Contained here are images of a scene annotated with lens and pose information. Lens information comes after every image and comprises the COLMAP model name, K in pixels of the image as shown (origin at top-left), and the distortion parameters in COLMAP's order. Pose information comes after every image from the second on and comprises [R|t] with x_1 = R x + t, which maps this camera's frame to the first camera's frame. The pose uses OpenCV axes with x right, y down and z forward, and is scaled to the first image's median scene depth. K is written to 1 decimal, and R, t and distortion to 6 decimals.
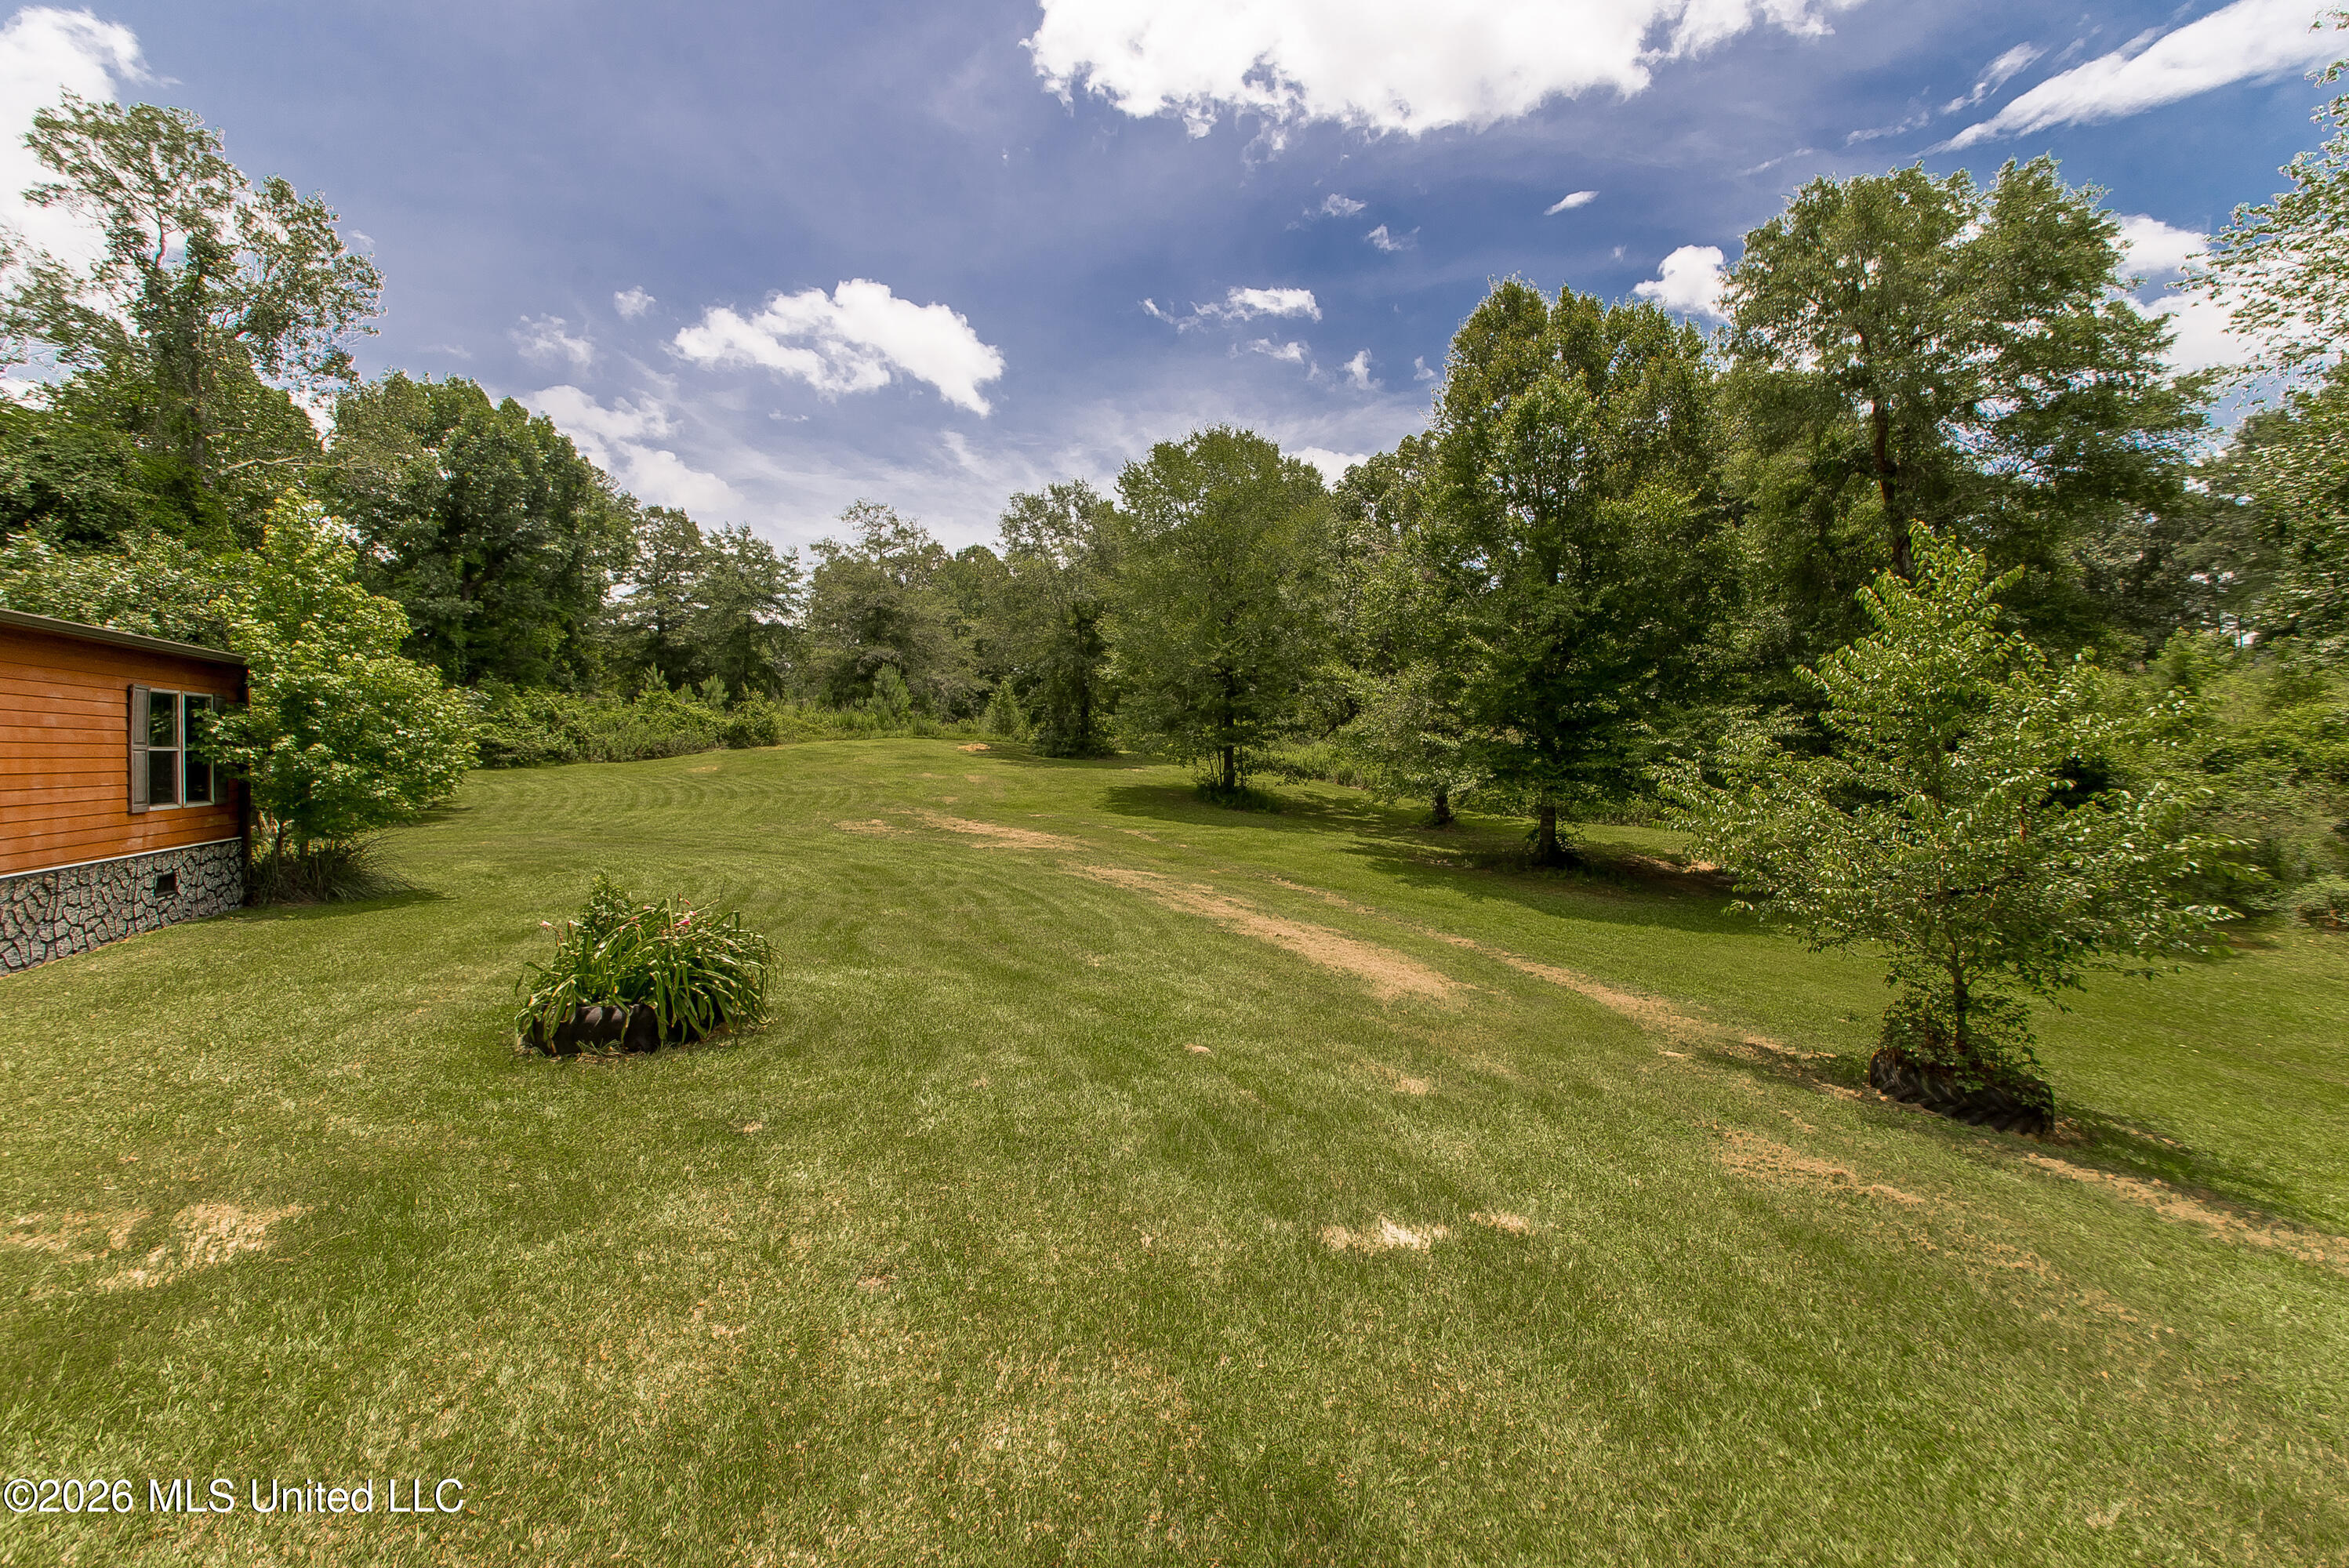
lens RADIAL K [[960.4, 0, 1180.7], [0, 960.4, 770.7], [0, 0, 1]] dist [-0.000119, -0.005567]
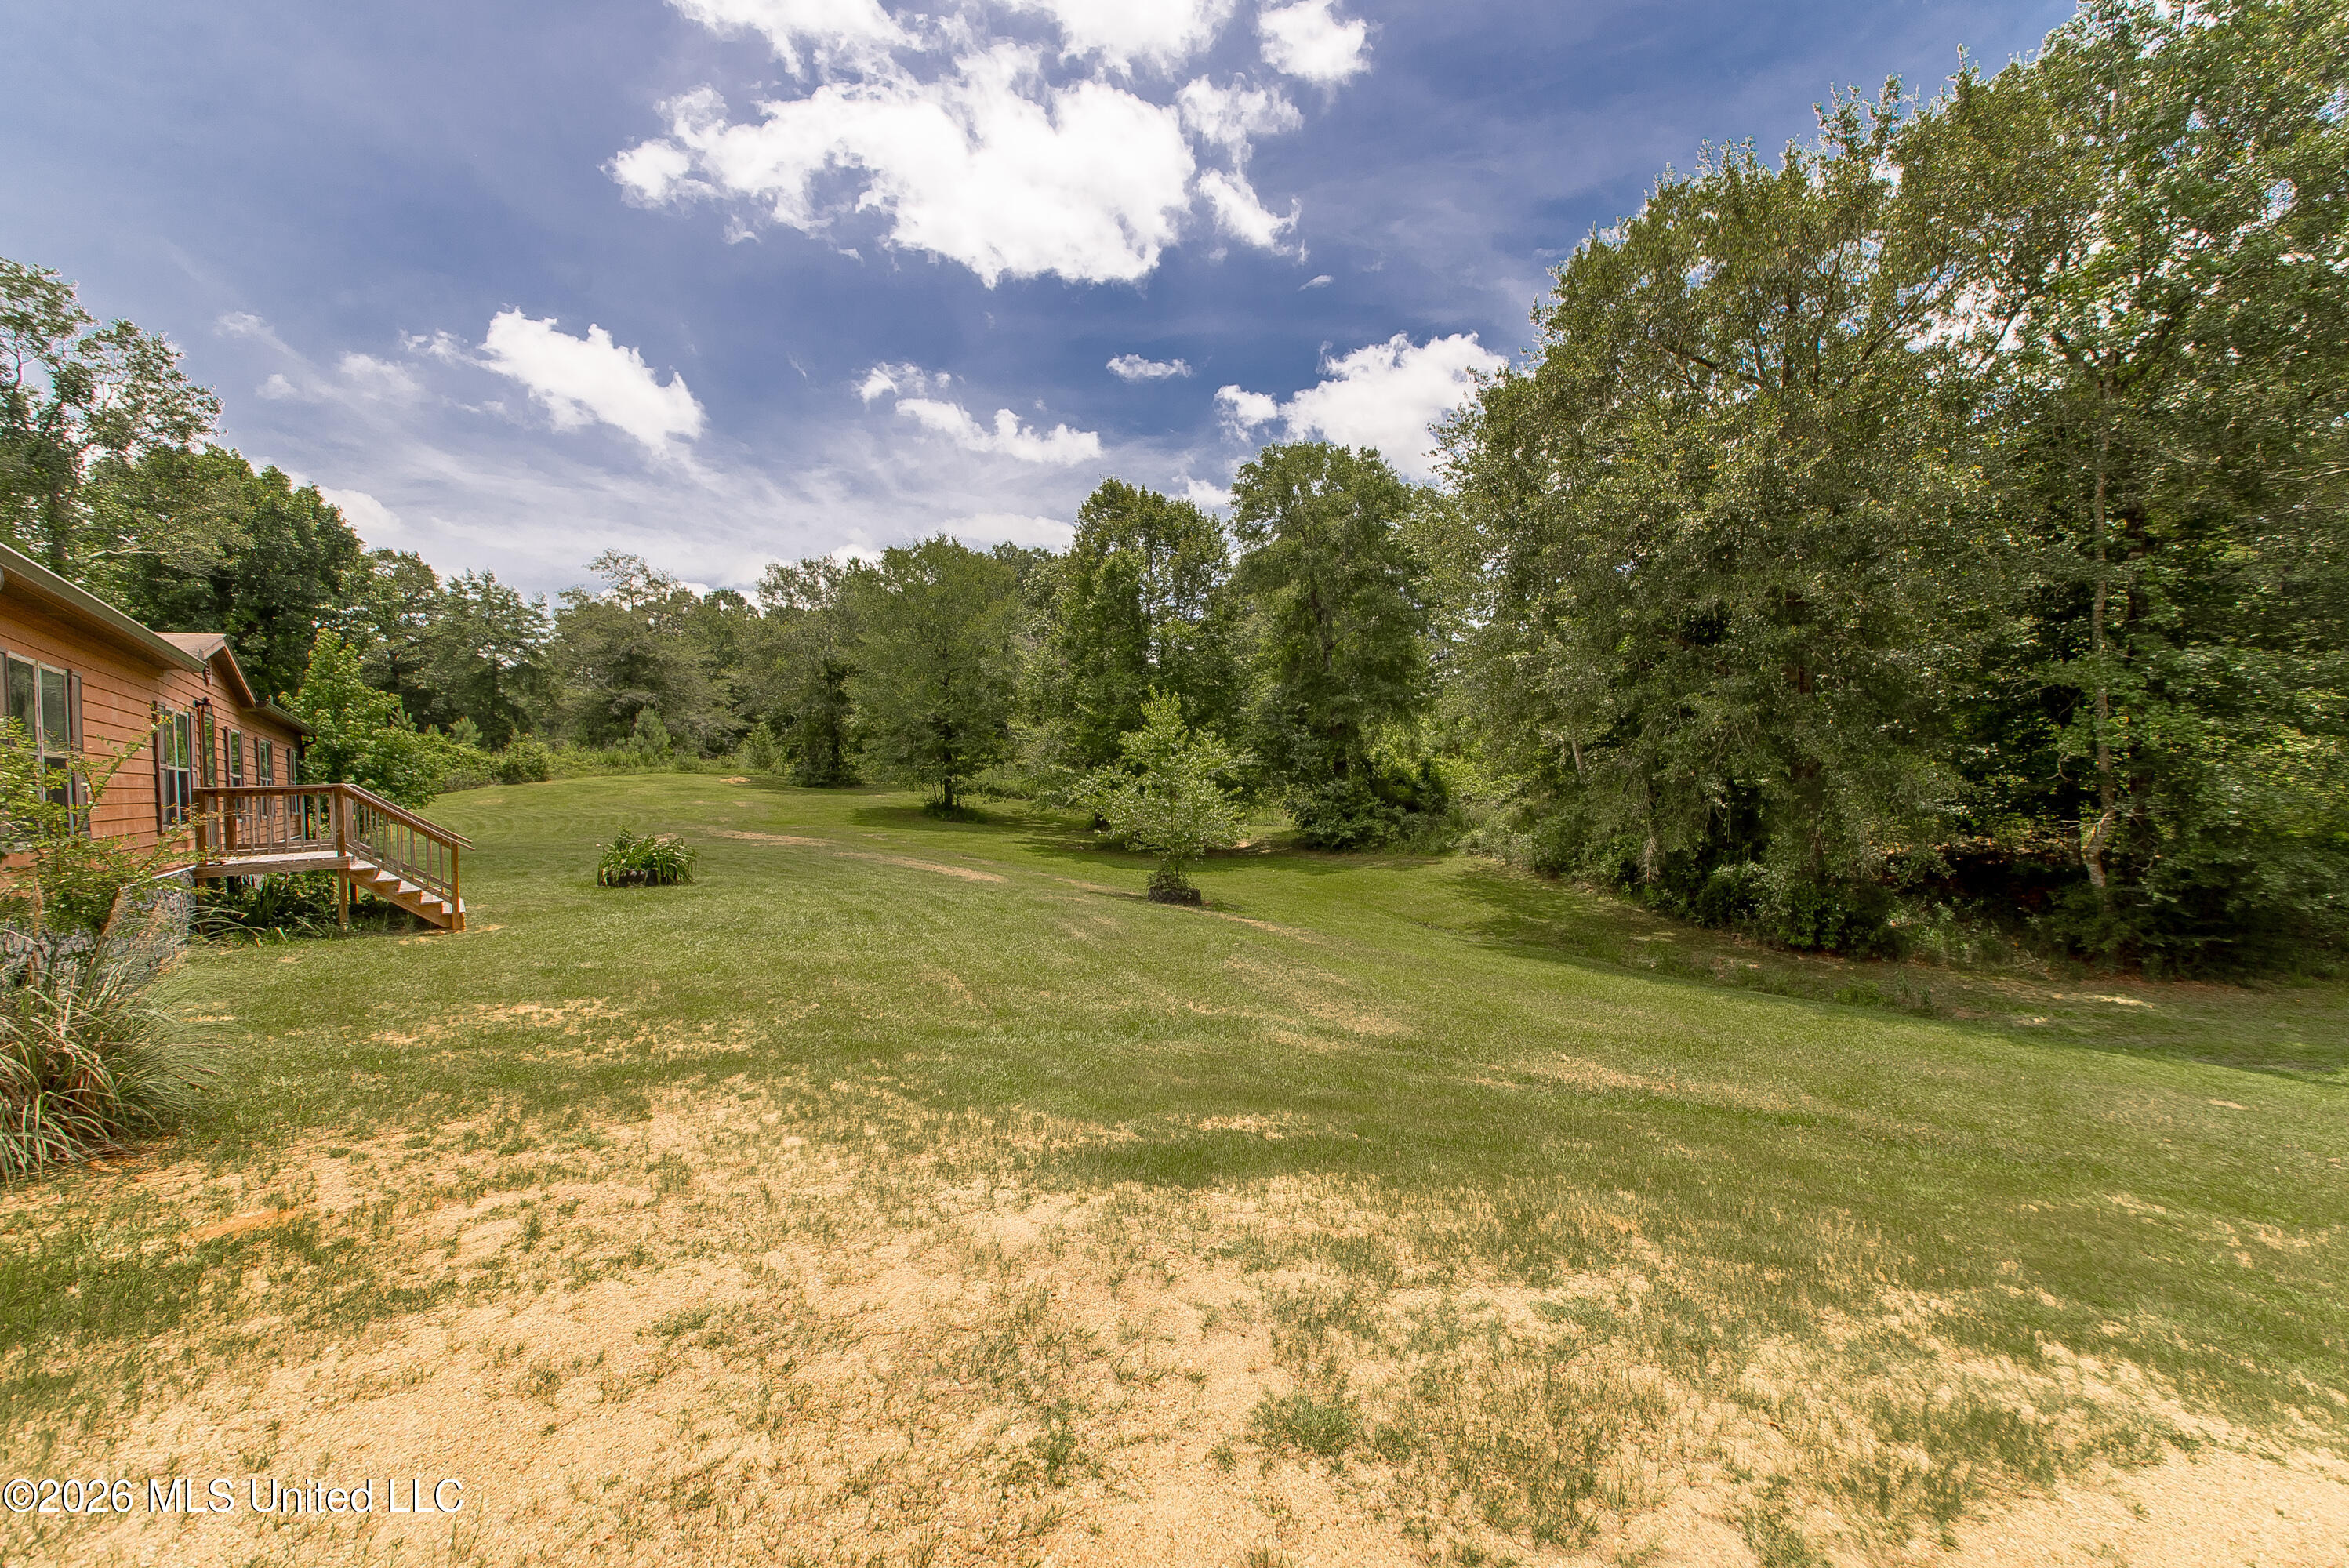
lens RADIAL K [[983.6, 0, 1207.8], [0, 983.6, 785.1], [0, 0, 1]] dist [-0.000708, -0.000581]
pose [[0.967157, -0.017824, 0.253553, 0.035753], [0.022291, 0.999643, -0.014758, 0.011642], [-0.253199, 0.019926, 0.967209, -0.289826]]
